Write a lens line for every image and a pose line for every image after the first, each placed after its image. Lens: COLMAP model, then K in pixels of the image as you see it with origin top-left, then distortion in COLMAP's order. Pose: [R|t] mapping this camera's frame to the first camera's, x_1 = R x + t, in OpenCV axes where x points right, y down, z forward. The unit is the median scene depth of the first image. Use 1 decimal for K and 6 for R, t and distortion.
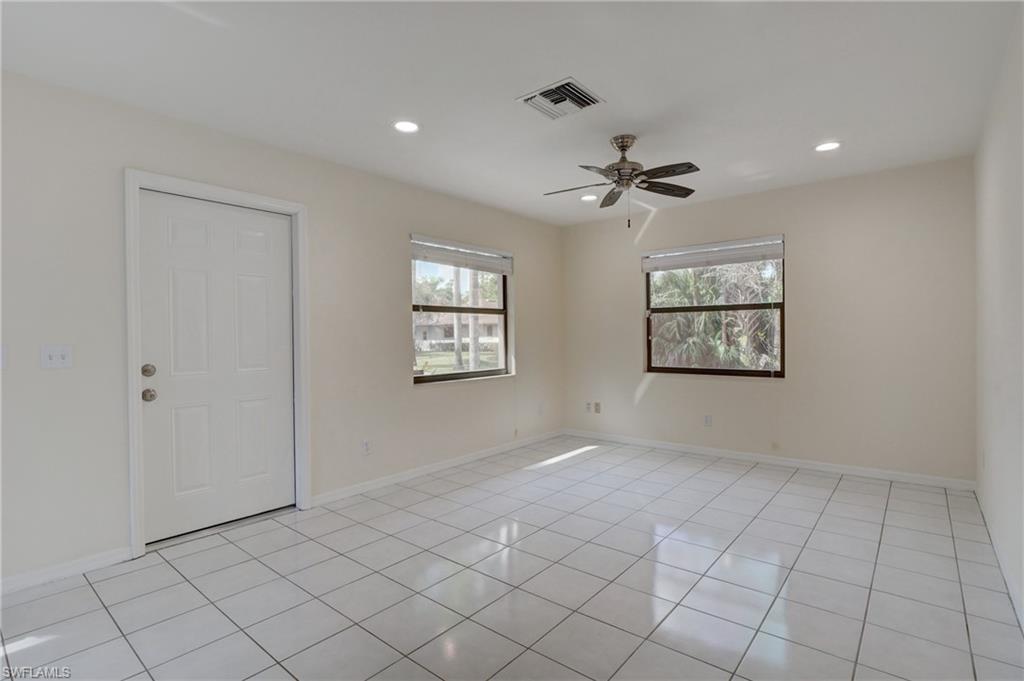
lens RADIAL K [[494.0, 0, 507.8], [0, 494.0, 341.1], [0, 0, 1]] dist [-0.024035, -0.000663]
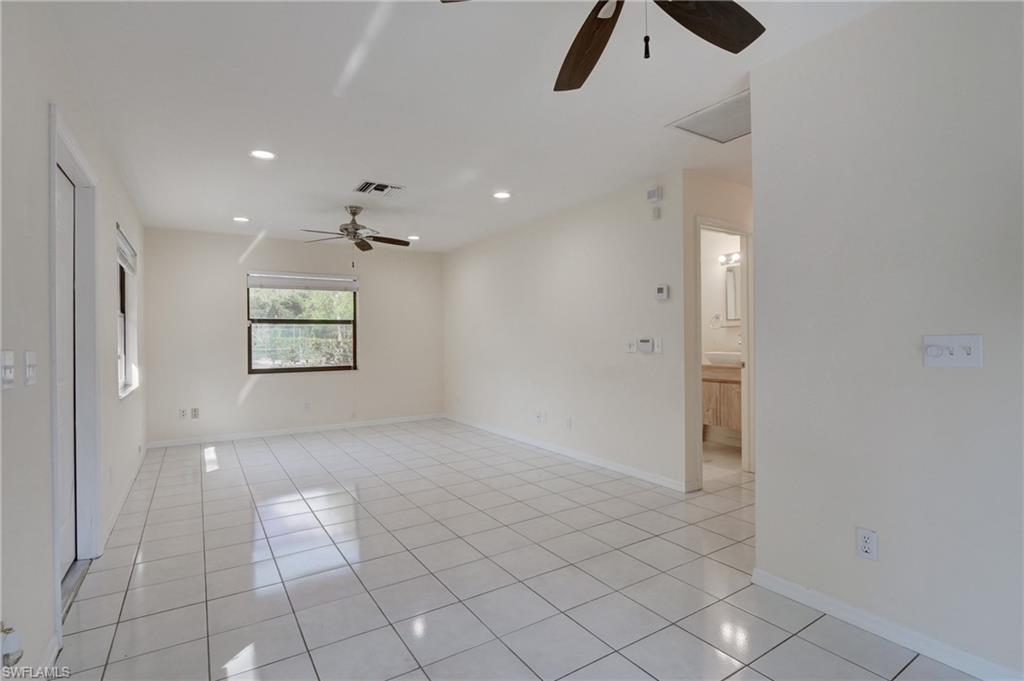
lens RADIAL K [[494.0, 0, 509.9], [0, 494.0, 338.0], [0, 0, 1]] dist [-0.024035, -0.000663]
pose [[0.293082, 0.008199, 0.956052, -0.657983], [0.021922, 0.999643, -0.015294, 0.009440], [-0.955836, 0.025441, 0.292798, 0.079552]]
